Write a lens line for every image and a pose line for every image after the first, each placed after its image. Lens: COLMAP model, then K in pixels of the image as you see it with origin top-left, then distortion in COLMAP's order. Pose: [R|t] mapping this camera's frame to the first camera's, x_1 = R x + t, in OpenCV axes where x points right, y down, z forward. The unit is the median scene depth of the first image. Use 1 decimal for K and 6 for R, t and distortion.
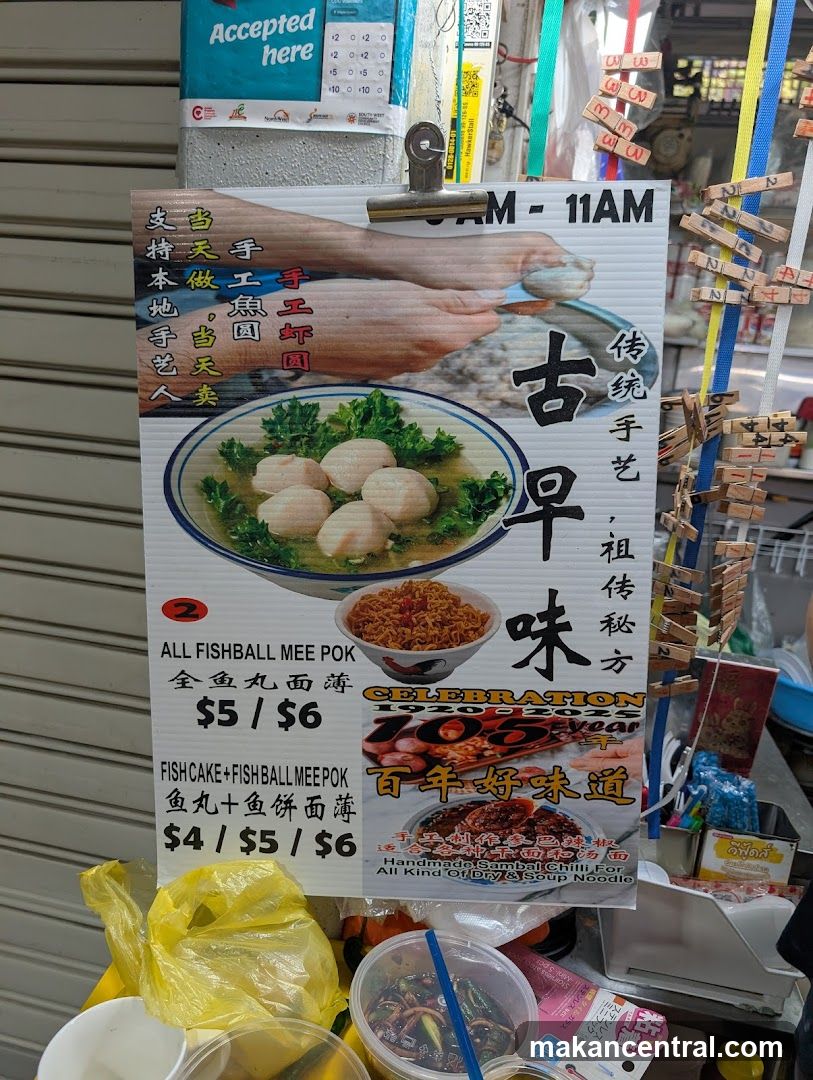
lens RADIAL K [[767.7, 0, 405.7], [0, 767.7, 546.6], [0, 0, 1]] dist [0.013250, -0.014037]
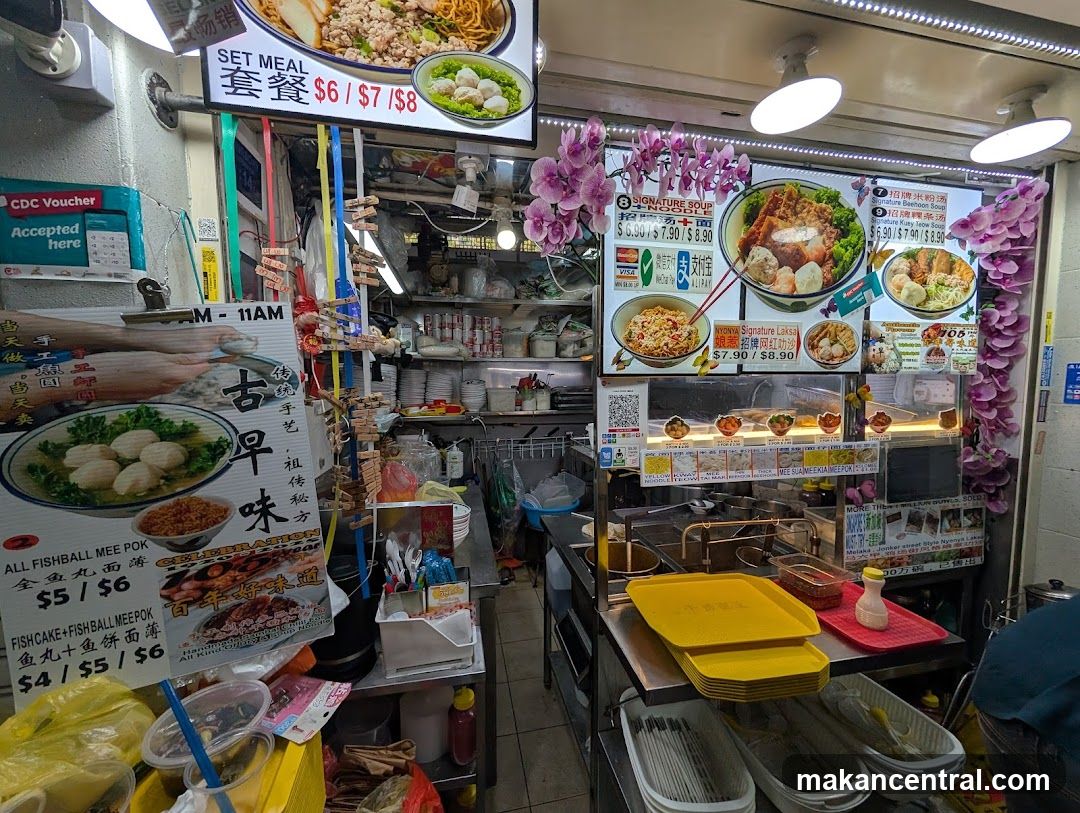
lens RADIAL K [[399.4, 0, 530.9], [0, 399.4, 412.6], [0, 0, 1]] dist [0.005582, -0.000214]
pose [[0.921562, -0.125692, 0.367321, 0.488381], [0.172142, 0.980342, -0.096423, 0.083680], [-0.347981, 0.152091, 0.925083, -0.288407]]
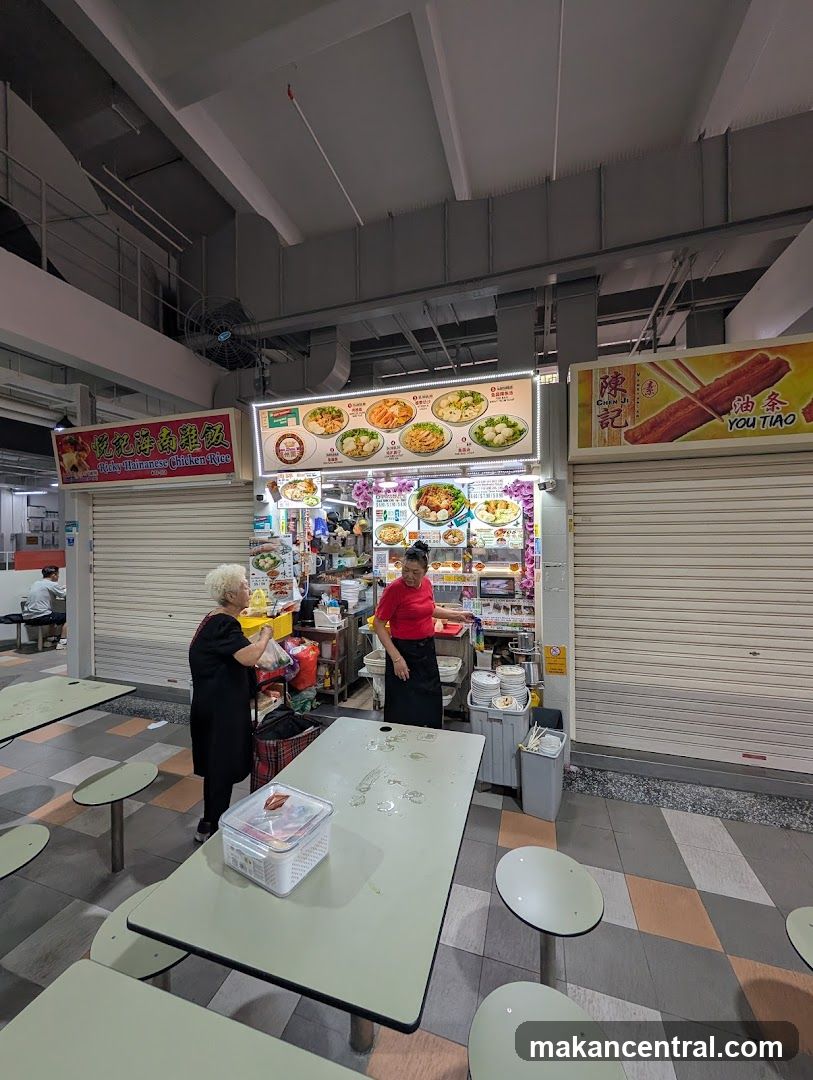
lens RADIAL K [[399.4, 0, 410.6], [0, 399.4, 534.7], [0, 0, 1]] dist [0.005582, -0.000214]
pose [[0.989562, -0.092044, -0.110879, 2.622794], [0.061625, 0.965823, -0.251770, 1.112404], [0.130264, 0.242309, 0.961414, -4.319991]]
